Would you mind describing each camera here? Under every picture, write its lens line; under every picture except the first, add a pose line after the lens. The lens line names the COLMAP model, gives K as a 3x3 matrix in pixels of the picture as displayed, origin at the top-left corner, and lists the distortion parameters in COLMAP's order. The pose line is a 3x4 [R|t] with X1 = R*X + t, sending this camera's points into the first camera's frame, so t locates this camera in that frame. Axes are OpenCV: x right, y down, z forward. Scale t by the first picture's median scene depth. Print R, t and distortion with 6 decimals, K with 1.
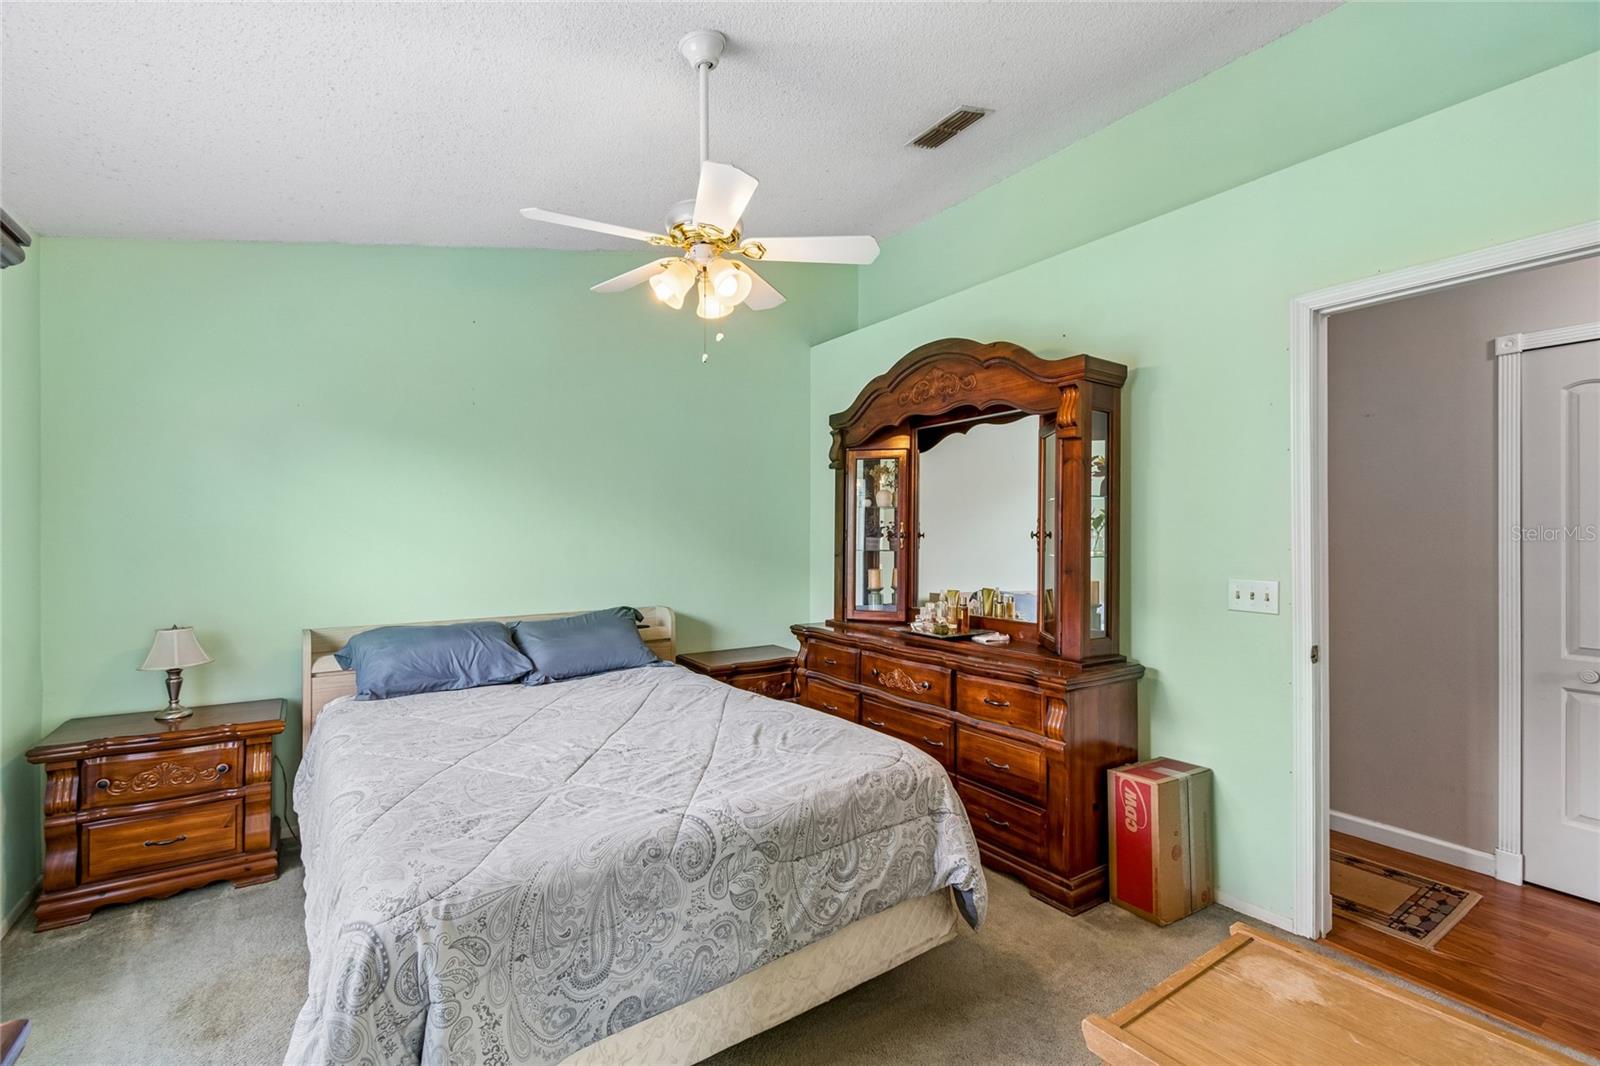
lens RADIAL K [[712.3, 0, 793.1], [0, 712.3, 532.4], [0, 0, 1]] dist [0.003839, -0.002804]
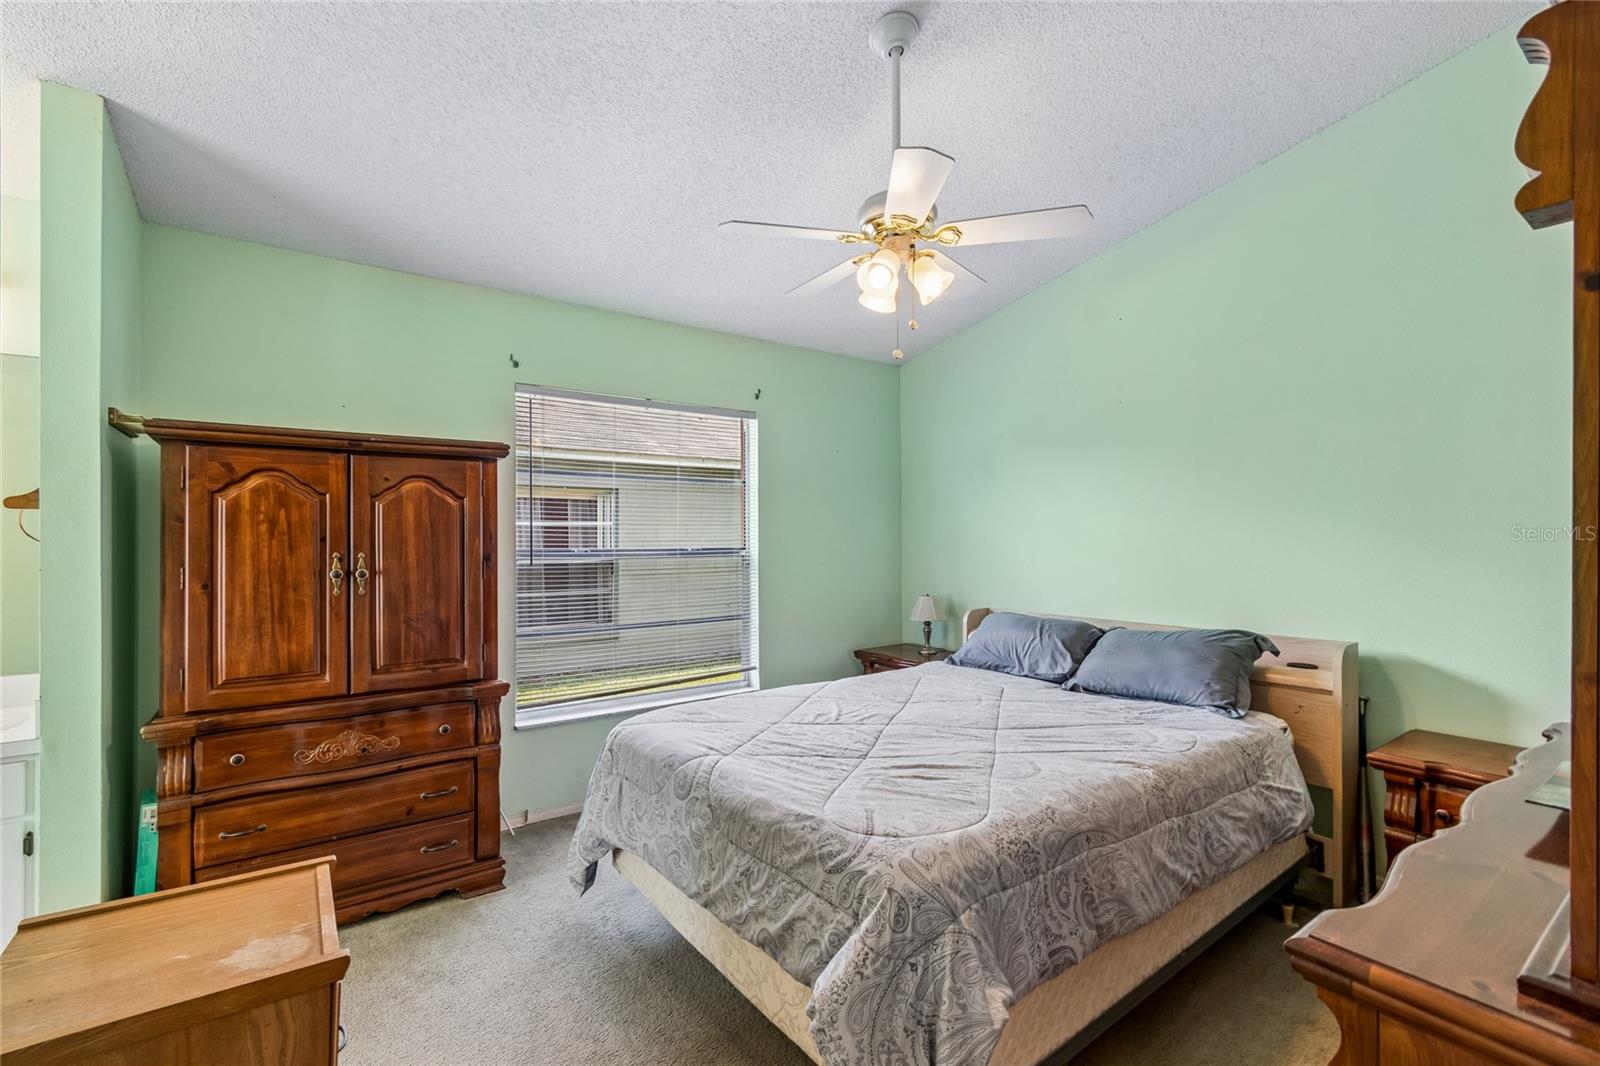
lens RADIAL K [[712.3, 0, 793.4], [0, 712.3, 532.2], [0, 0, 1]] dist [0.003839, -0.002804]
pose [[0.026760, -0.002106, -0.999640, 0.938887], [0.003613, 0.999991, -0.002010, -0.001050], [0.999635, -0.003558, 0.026767, 0.932852]]
